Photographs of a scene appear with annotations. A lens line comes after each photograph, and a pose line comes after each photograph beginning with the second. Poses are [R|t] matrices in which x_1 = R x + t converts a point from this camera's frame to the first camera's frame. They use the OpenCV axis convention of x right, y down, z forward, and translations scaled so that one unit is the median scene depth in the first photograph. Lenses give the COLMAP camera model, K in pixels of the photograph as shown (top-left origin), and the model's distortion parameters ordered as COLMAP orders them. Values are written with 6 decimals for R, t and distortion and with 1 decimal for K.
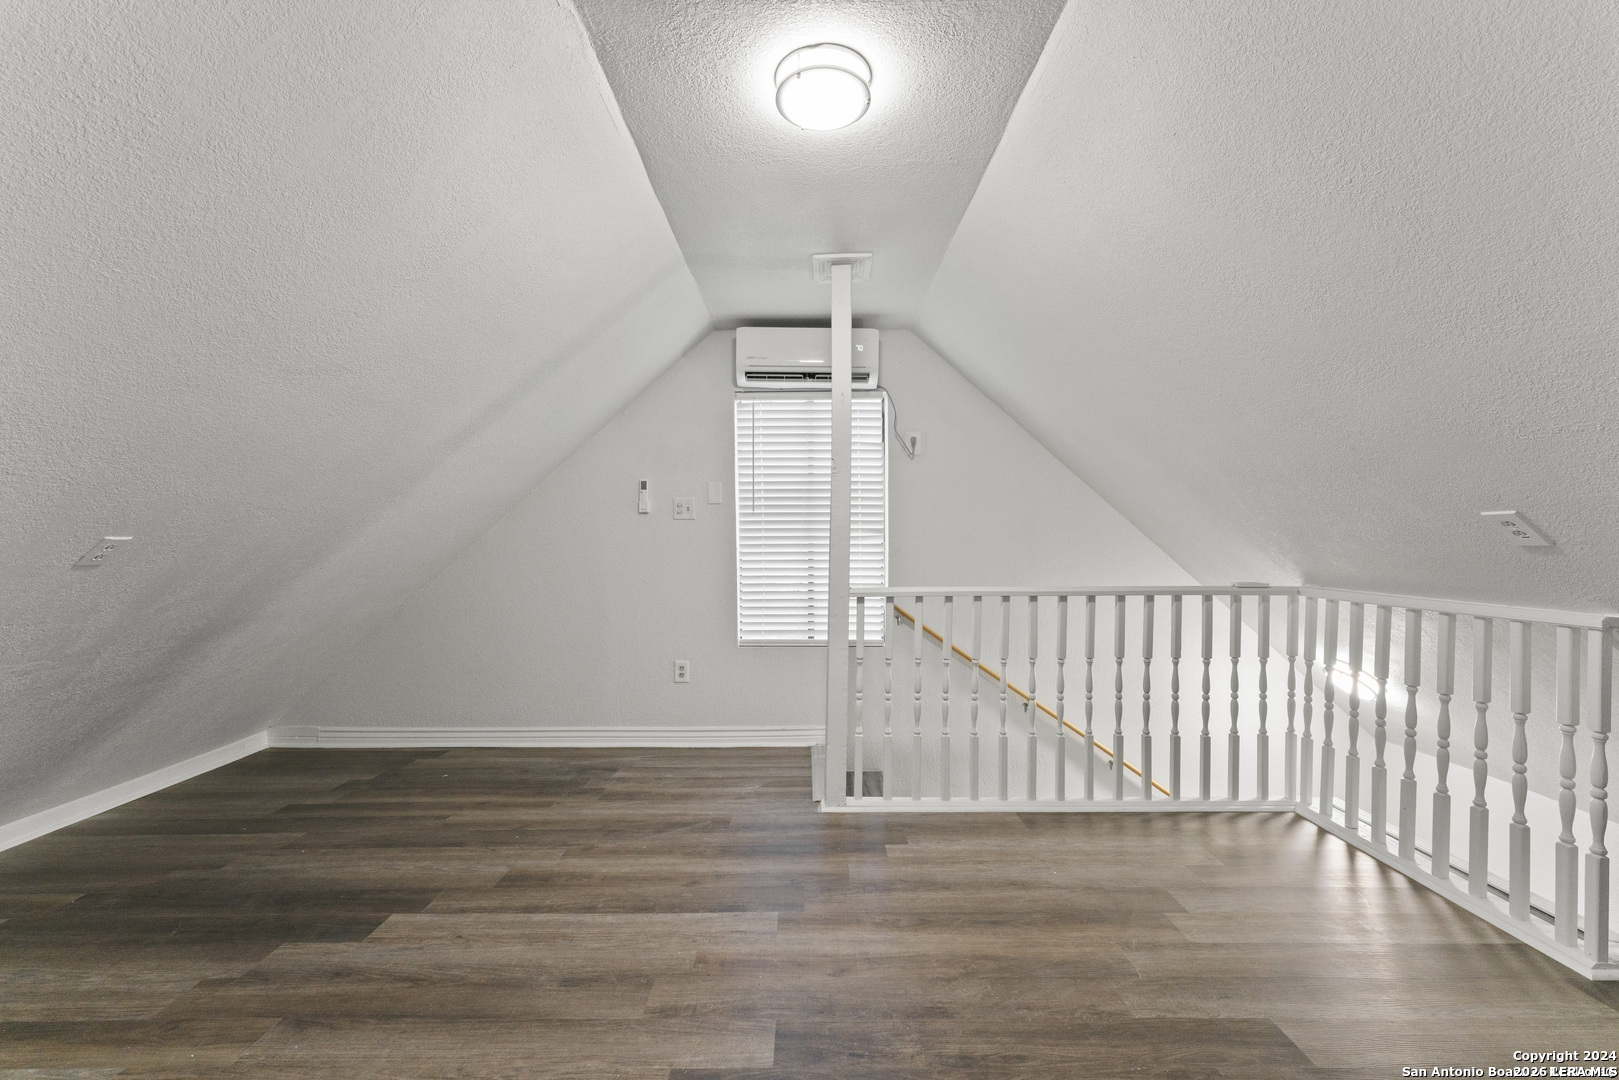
lens RADIAL K [[655.8, 0, 801.0], [0, 655.8, 545.4], [0, 0, 1]] dist [-0.002082, -0.000327]
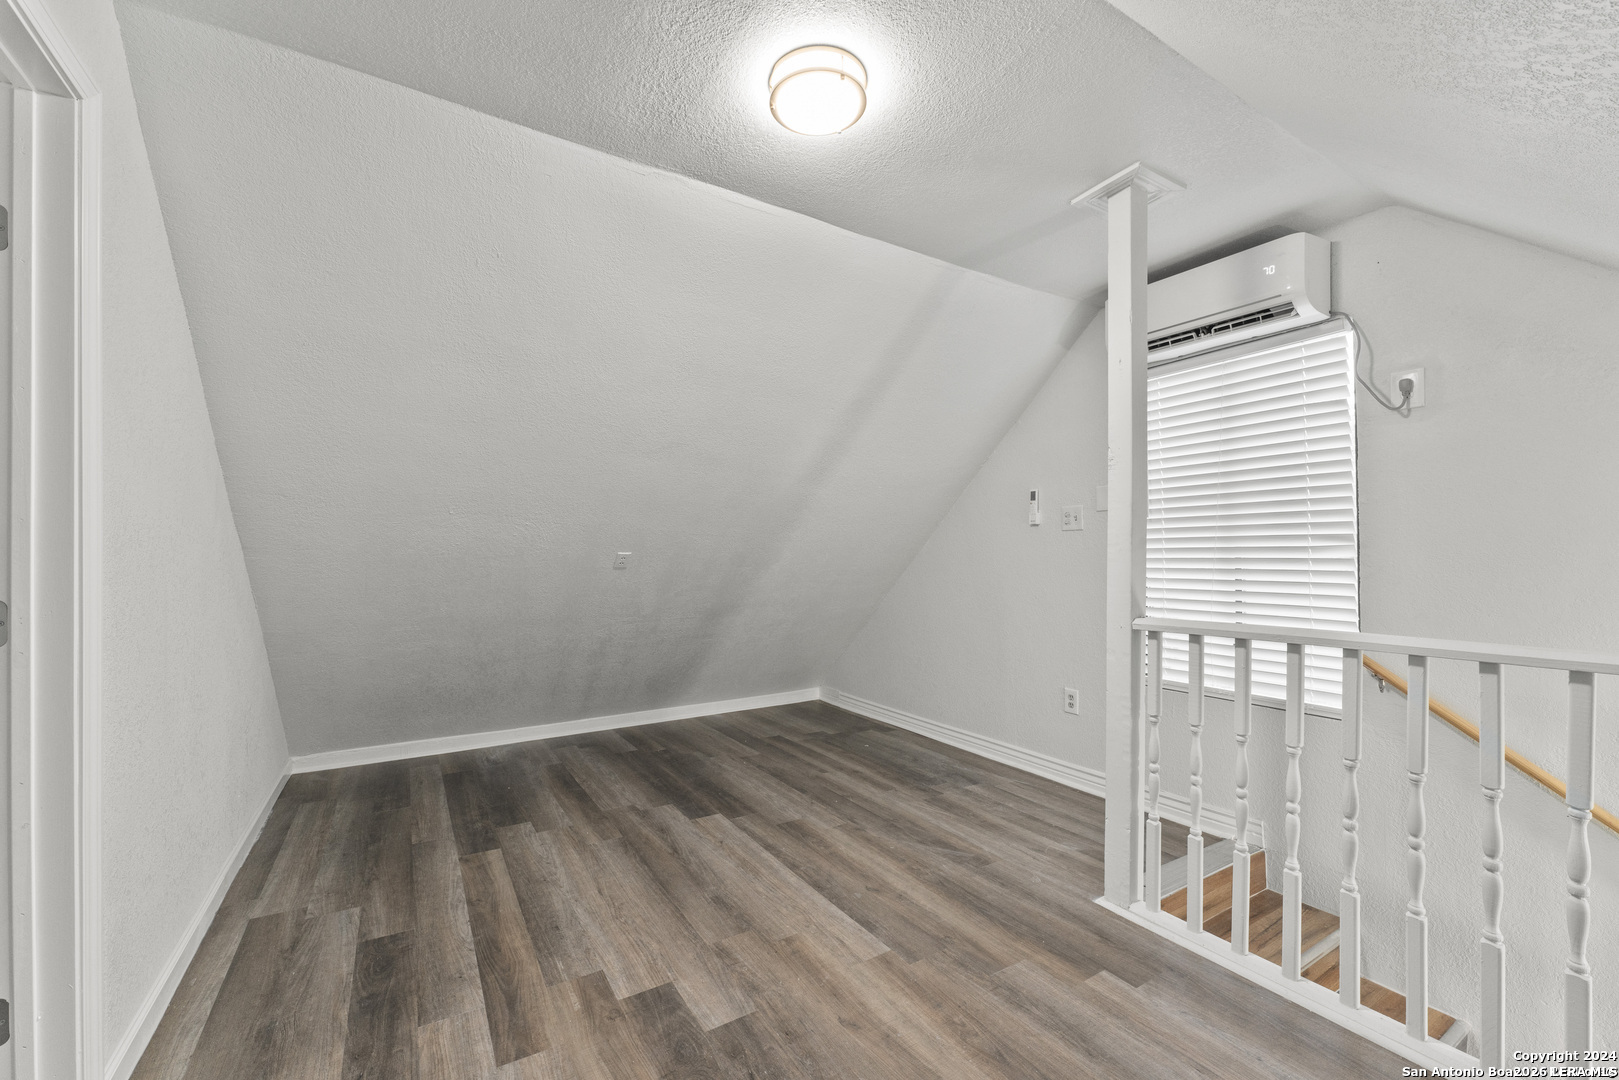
lens RADIAL K [[655.8, 0, 798.7], [0, 655.8, 550.7], [0, 0, 1]] dist [-0.002082, -0.000327]
pose [[0.515487, -0.005580, -0.856879, 0.536240], [-0.005266, 0.999939, -0.009680, -0.002111], [0.856881, 0.009502, 0.515426, 0.302603]]
